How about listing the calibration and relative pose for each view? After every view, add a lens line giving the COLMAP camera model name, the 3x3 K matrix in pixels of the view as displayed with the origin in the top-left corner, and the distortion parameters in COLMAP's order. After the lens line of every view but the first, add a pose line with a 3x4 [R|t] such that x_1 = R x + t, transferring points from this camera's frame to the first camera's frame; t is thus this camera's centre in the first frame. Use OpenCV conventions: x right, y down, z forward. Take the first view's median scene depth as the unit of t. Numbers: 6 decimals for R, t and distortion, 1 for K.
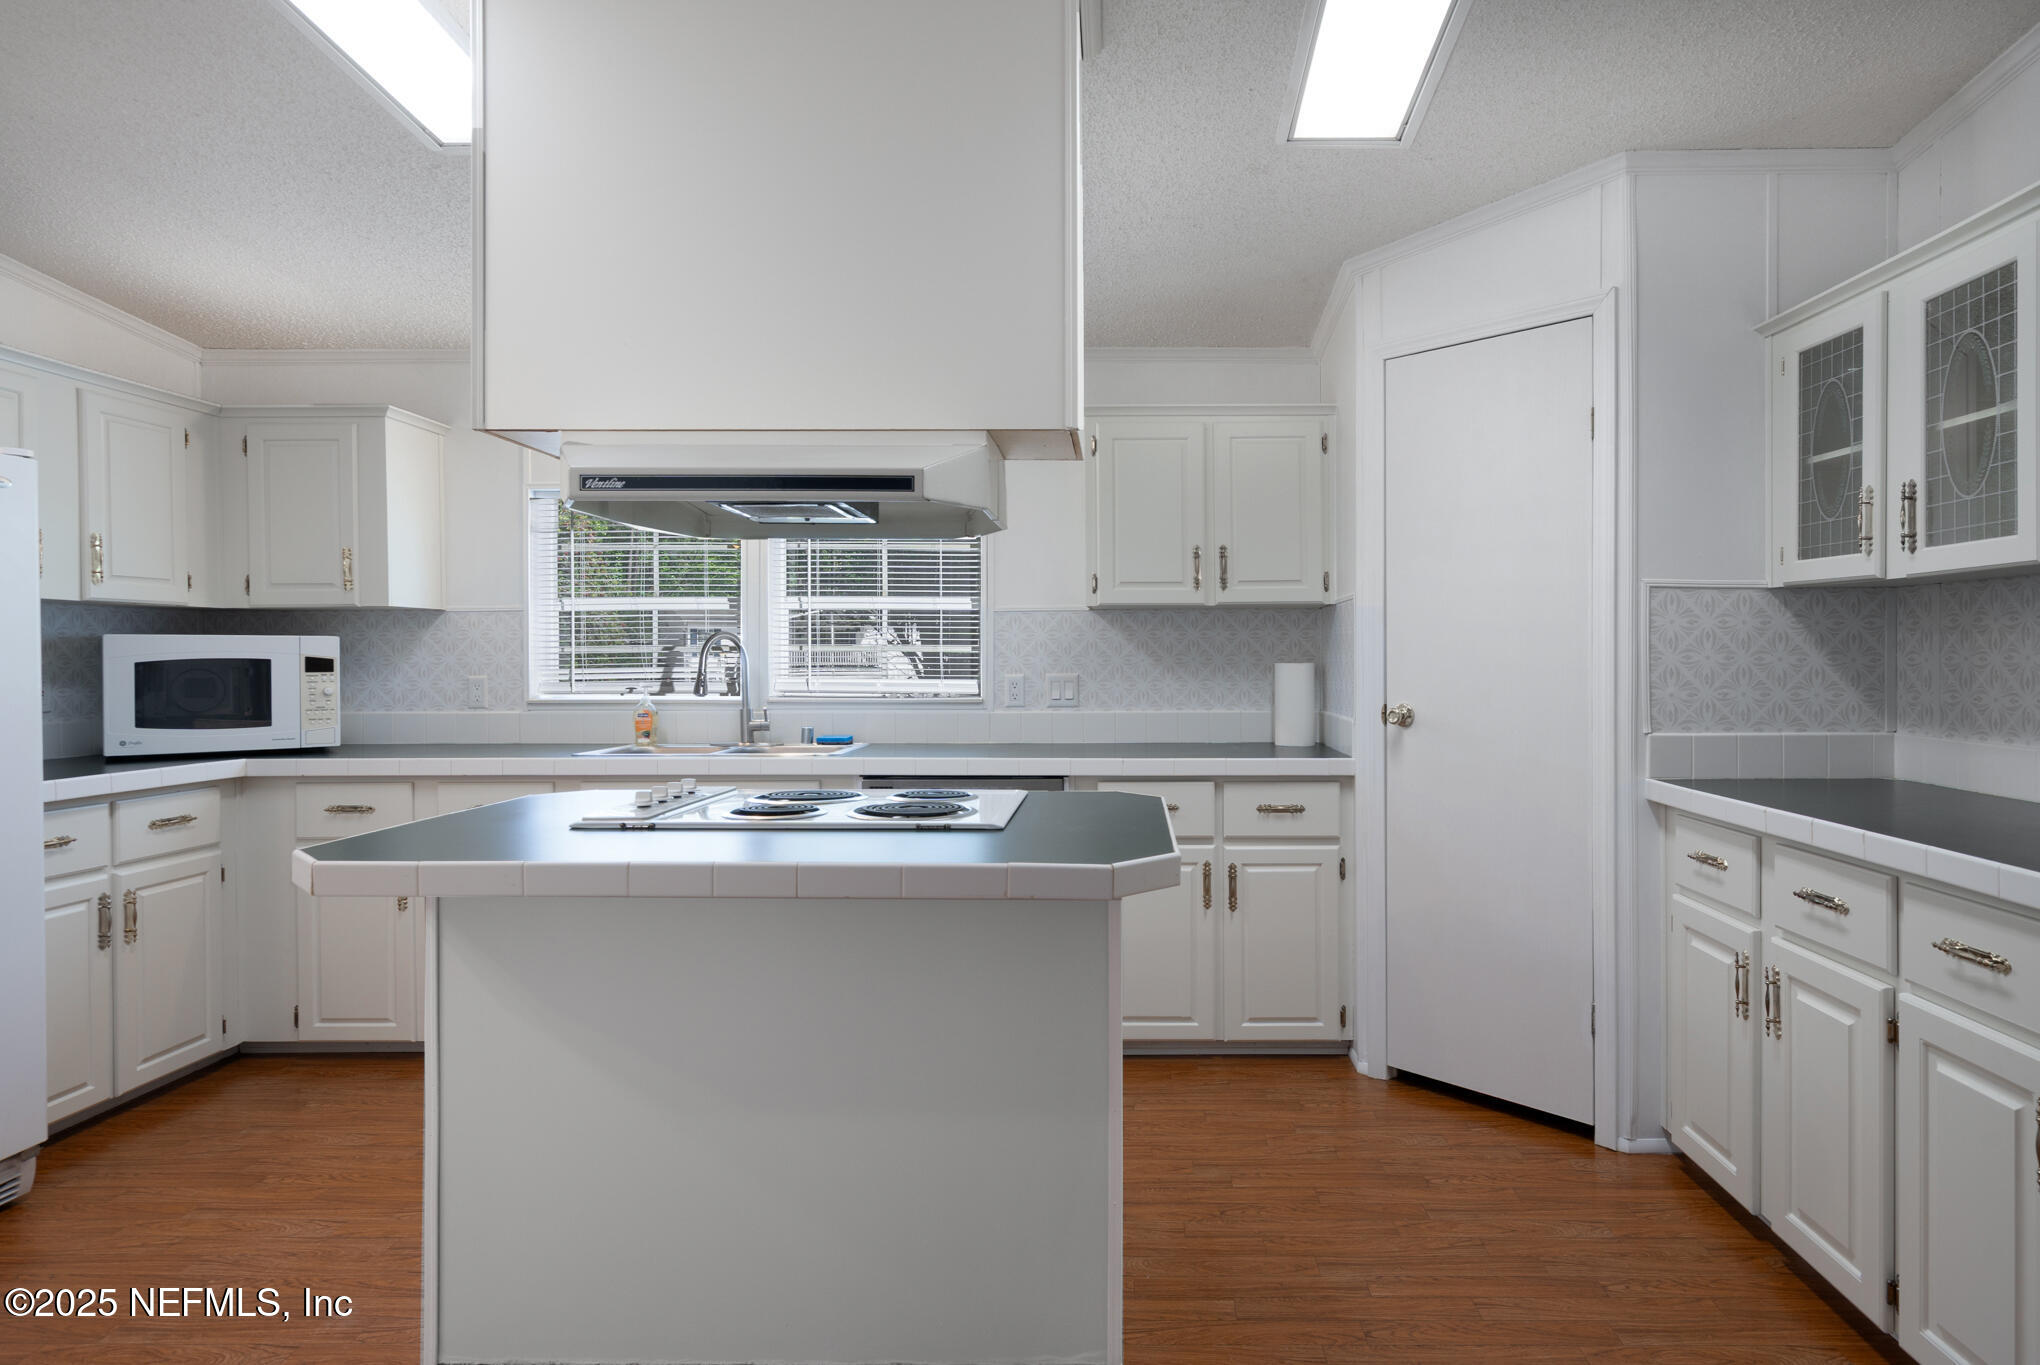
lens RADIAL K [[1133.6, 0, 1102.7], [0, 1133.6, 667.0], [0, 0, 1]] dist [0.001723, 0.003301]
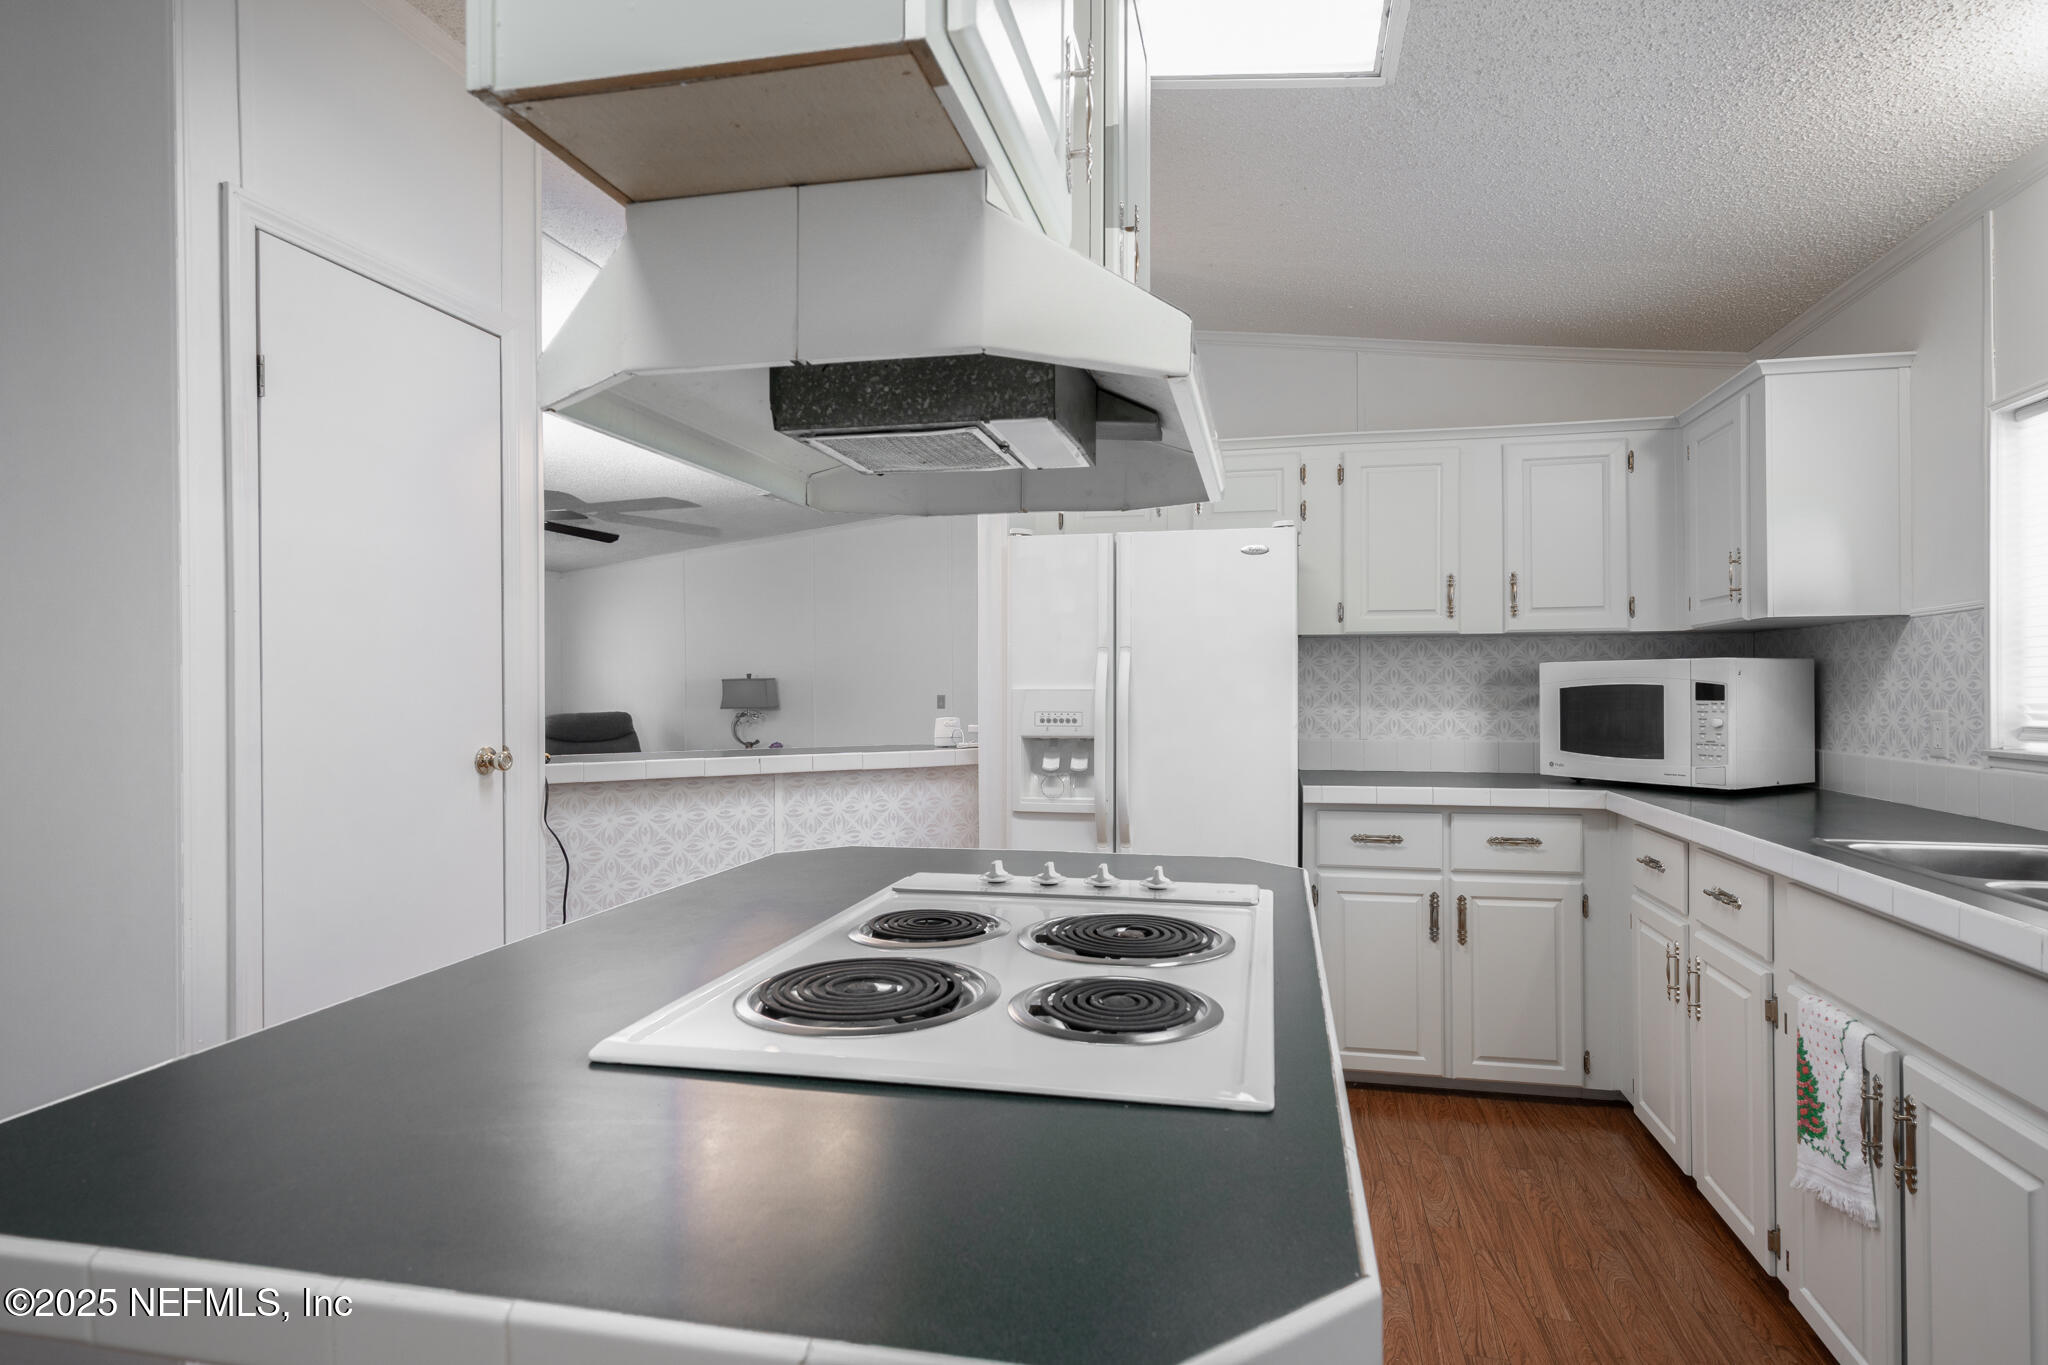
lens RADIAL K [[1034.8, 0, 1081.7], [0, 1034.8, 690.6], [0, 0, 1]] dist [0.004925, 0.001457]
pose [[-0.174188, 0.005935, -0.984694, 0.162969], [-0.005078, 0.999963, 0.006926, -0.006118], [0.984699, 0.006207, -0.174152, 0.689844]]
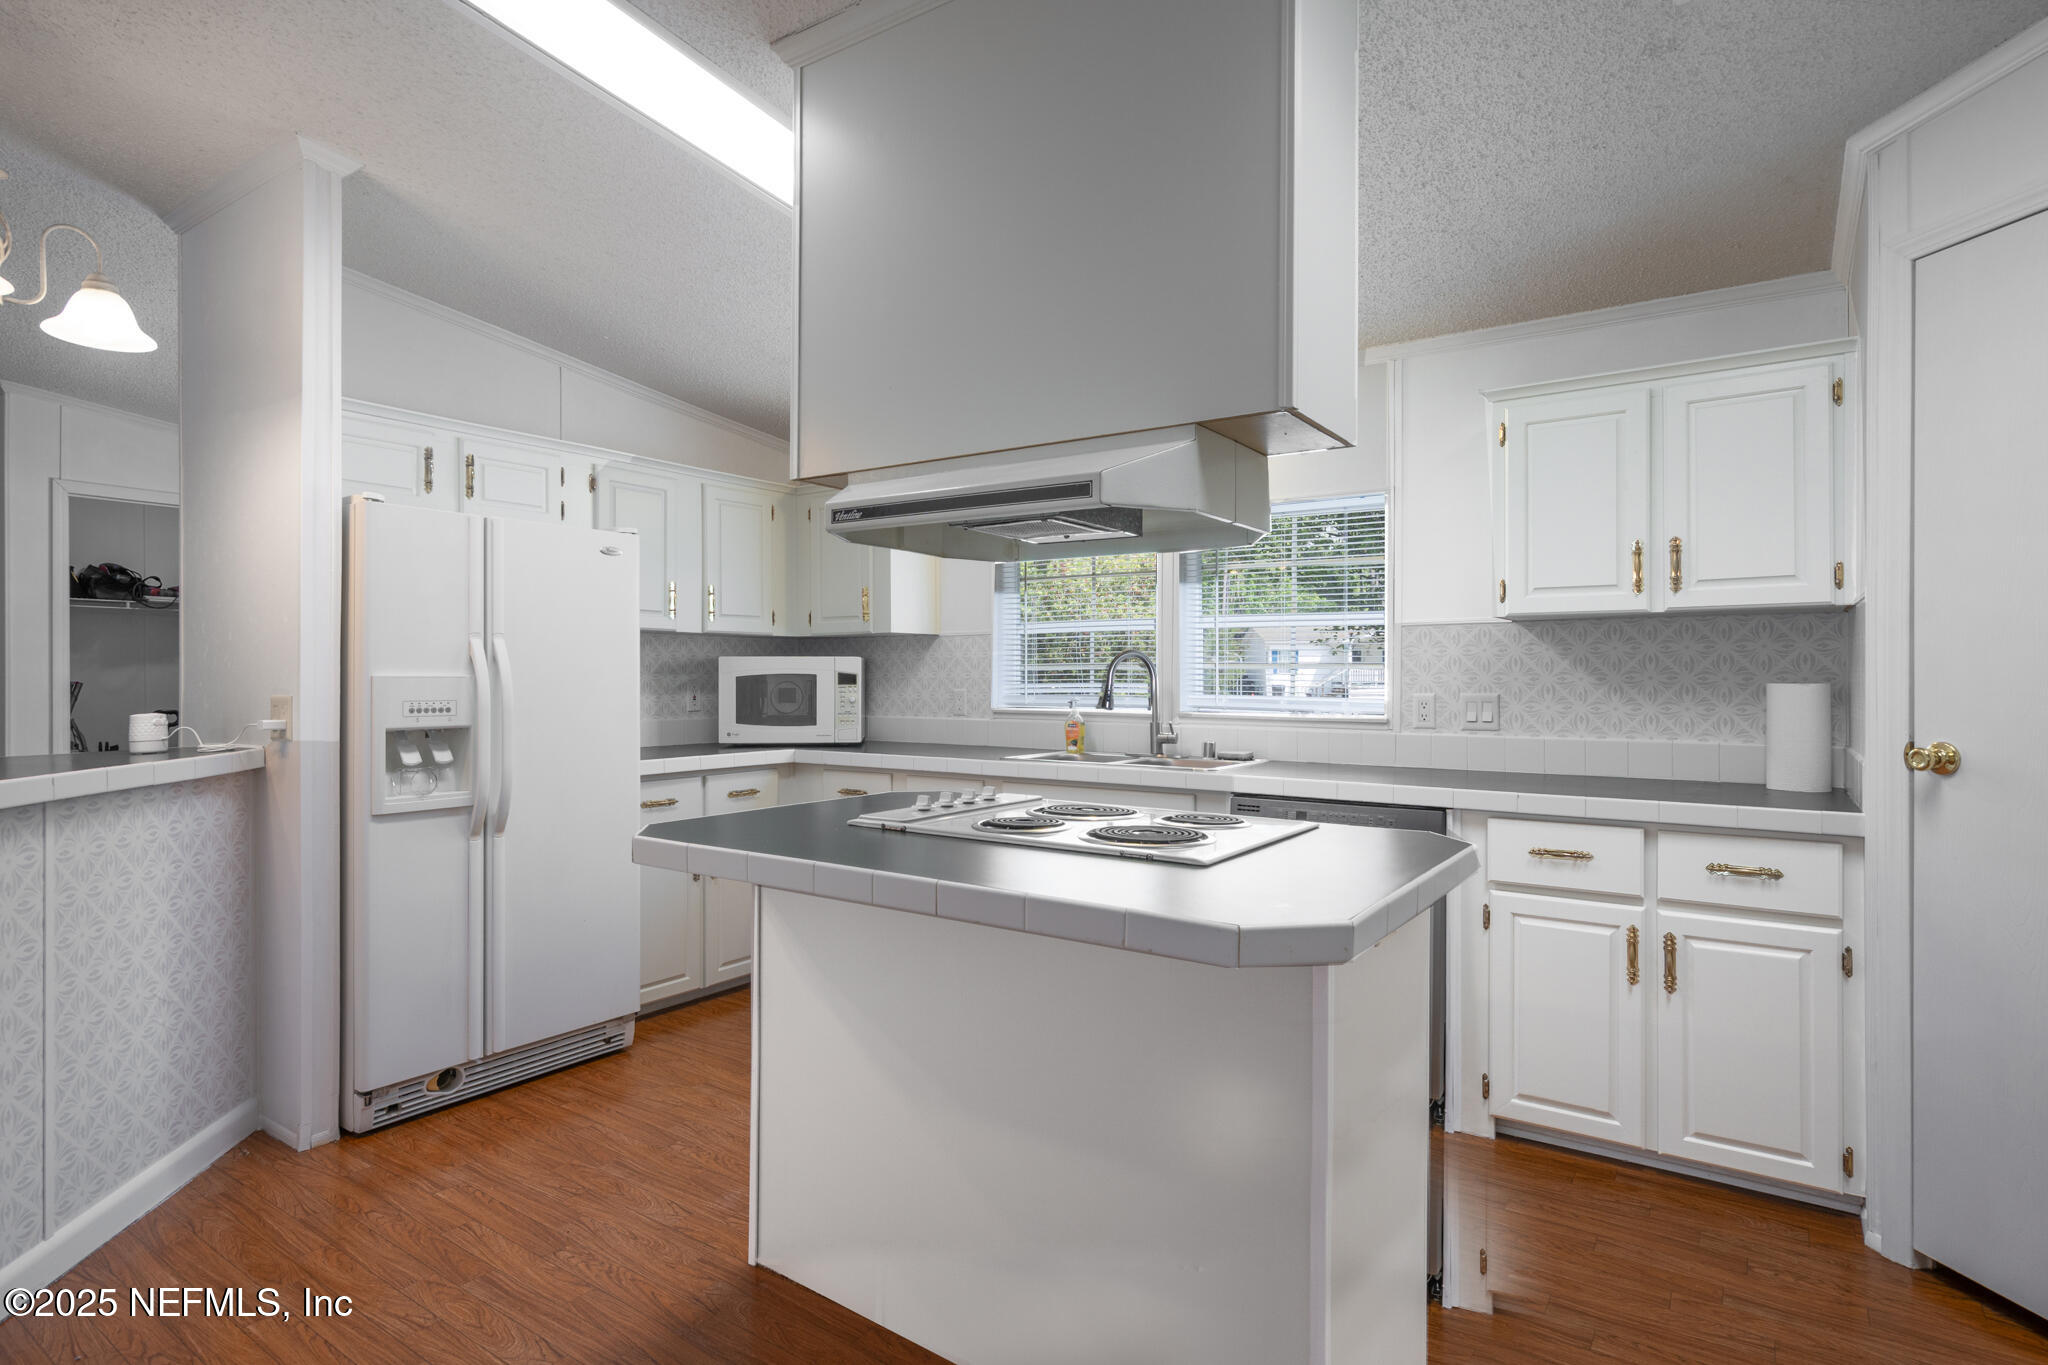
lens RADIAL K [[1034.8, 0, 1029.0], [0, 1034.8, 679.9], [0, 0, 1]] dist [0.004925, 0.001457]
pose [[0.831369, 0.005518, -0.555694, 0.142347], [-0.007614, 0.999970, -0.001461, -0.000929], [0.555669, 0.005446, 0.831386, 0.137533]]
